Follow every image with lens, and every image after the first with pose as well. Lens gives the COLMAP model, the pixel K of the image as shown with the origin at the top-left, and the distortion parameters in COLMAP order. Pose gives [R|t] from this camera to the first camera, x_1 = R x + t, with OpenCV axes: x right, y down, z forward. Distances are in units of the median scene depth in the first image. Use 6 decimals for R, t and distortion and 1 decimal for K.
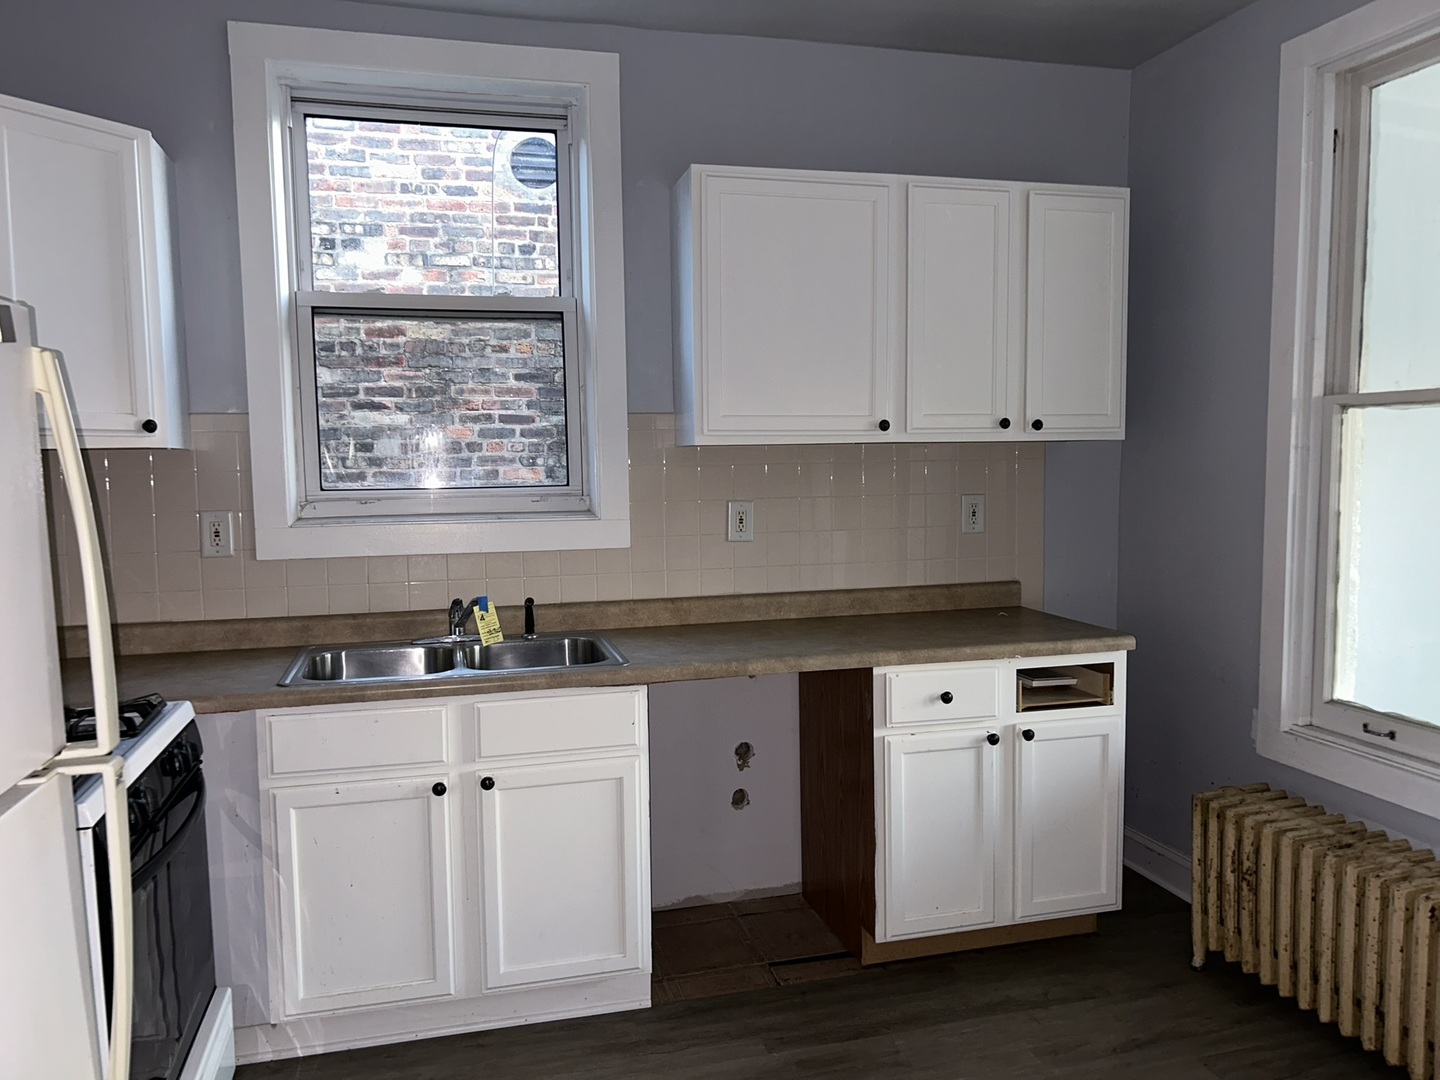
lens RADIAL K [[1077.5, 0, 719.2], [0, 1077.5, 544.7], [0, 0, 1]] dist [0.038122, -0.046689]
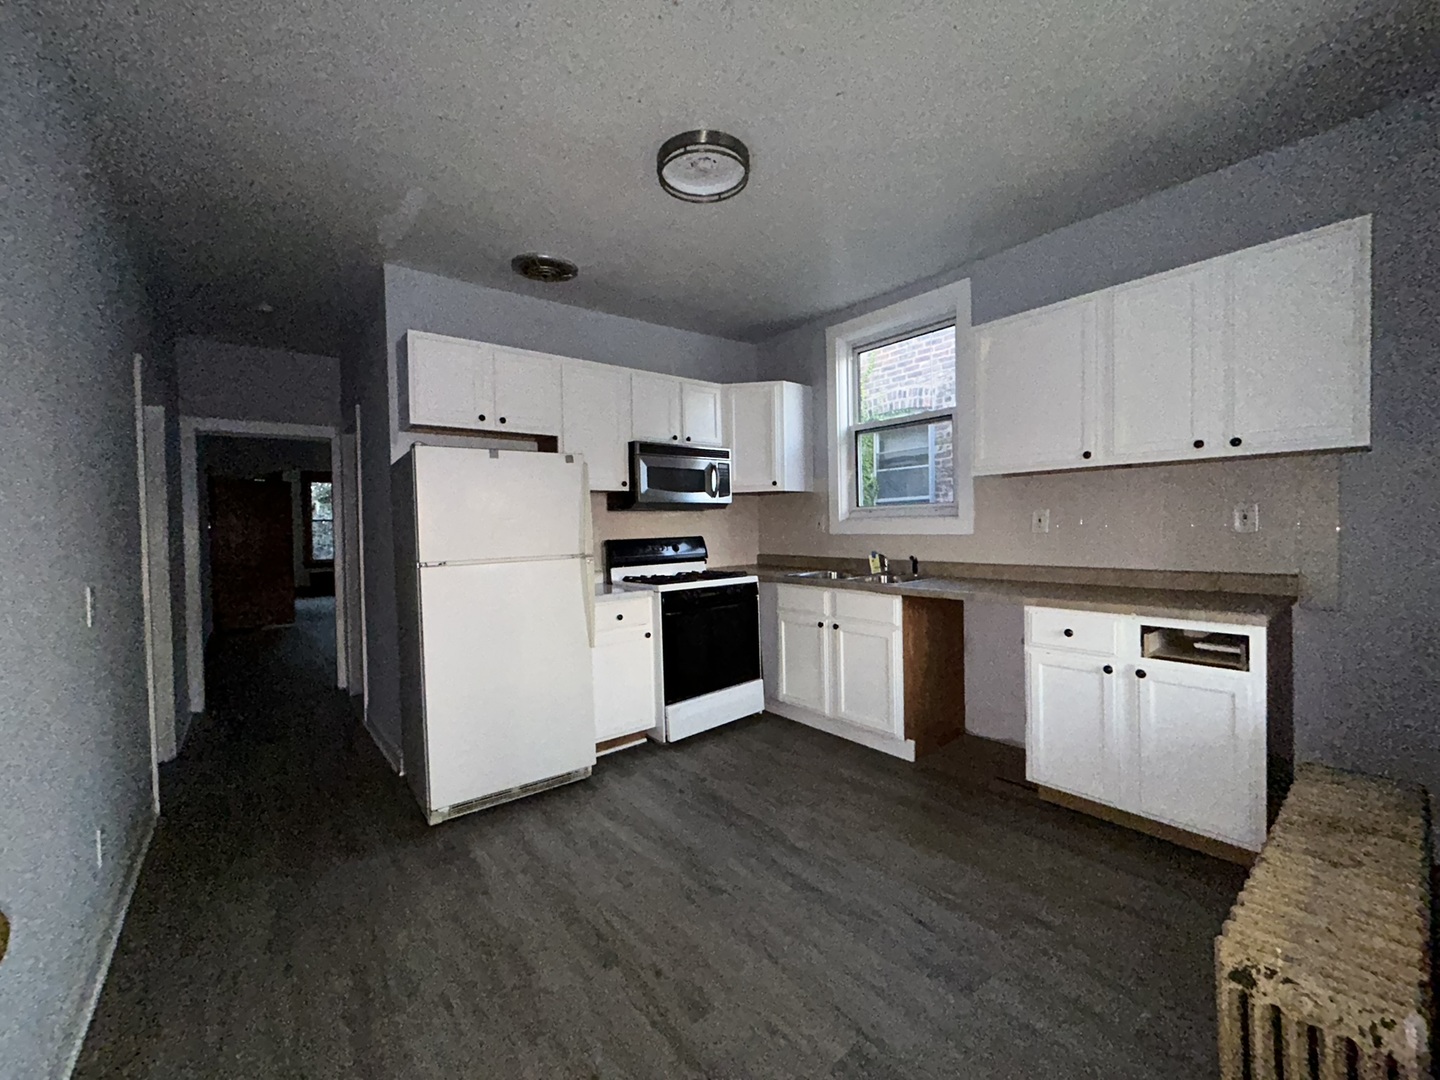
lens RADIAL K [[580.1, 0, 715.6], [0, 580.1, 531.7], [0, 0, 1]] dist [-0.006902, -0.000831]
pose [[0.405480, 0.015850, -0.913966, 0.704602], [-0.058921, 0.998224, -0.008829, 0.035855], [0.912203, 0.057432, 0.405694, 0.209587]]
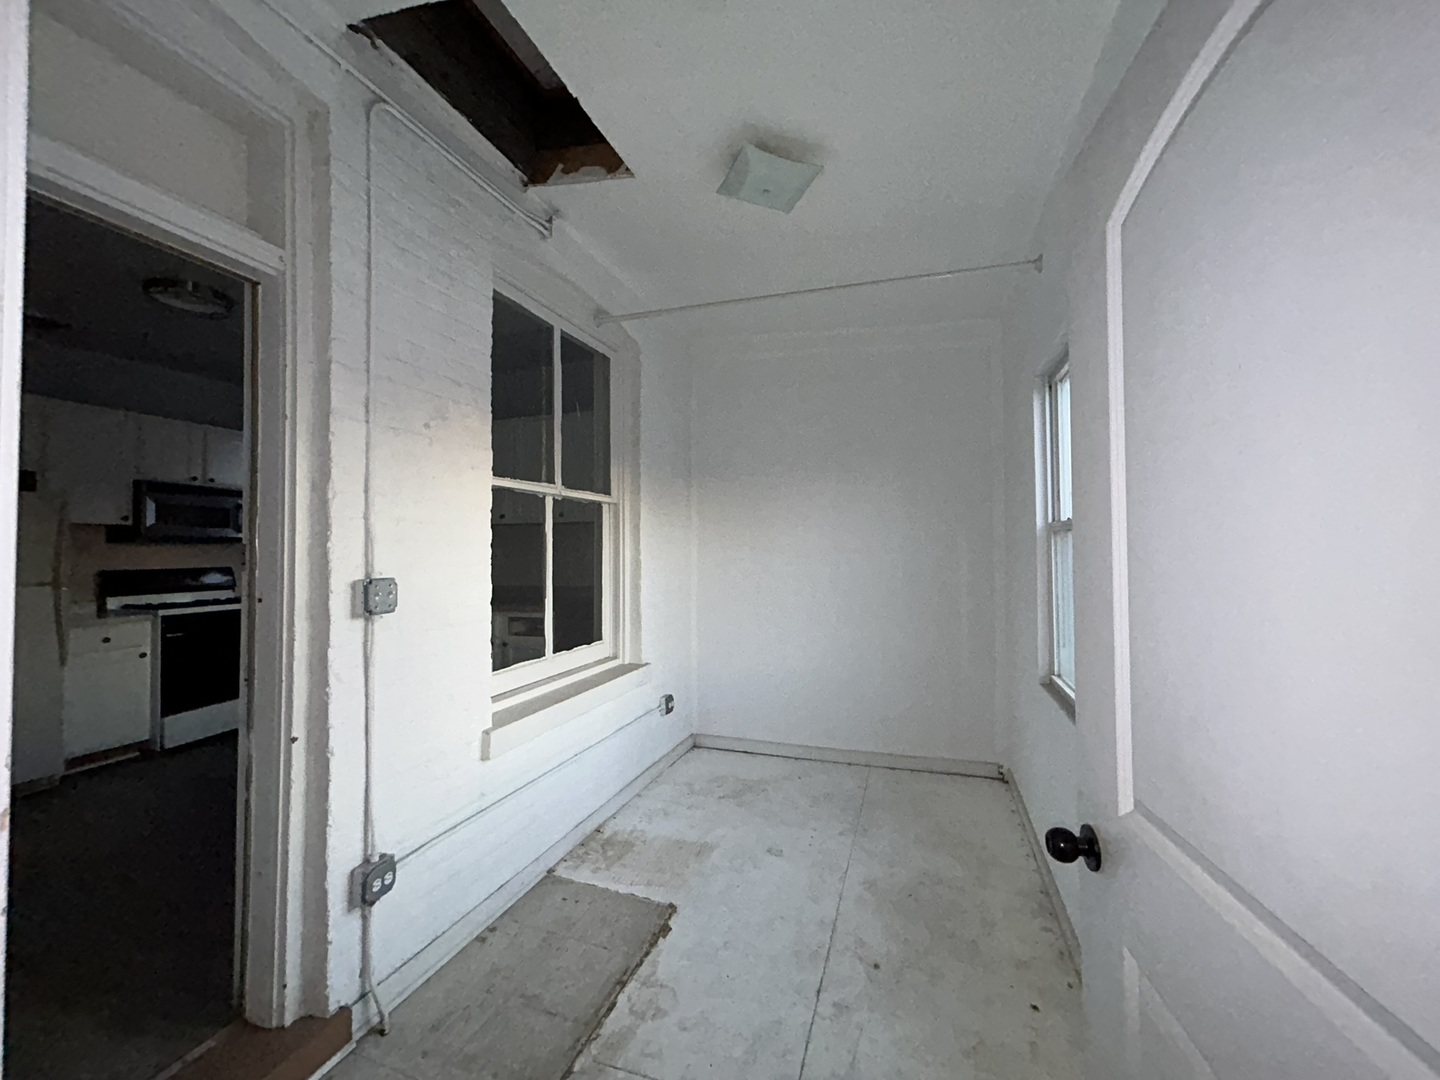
lens RADIAL K [[580.1, 0, 722.3], [0, 580.1, 536.4], [0, 0, 1]] dist [-0.006902, -0.000831]
pose [[0.825360, -0.013144, -0.564454, 1.341844], [-0.043358, 0.995301, -0.086577, 0.031042], [0.562940, 0.095931, 0.820911, 0.215170]]
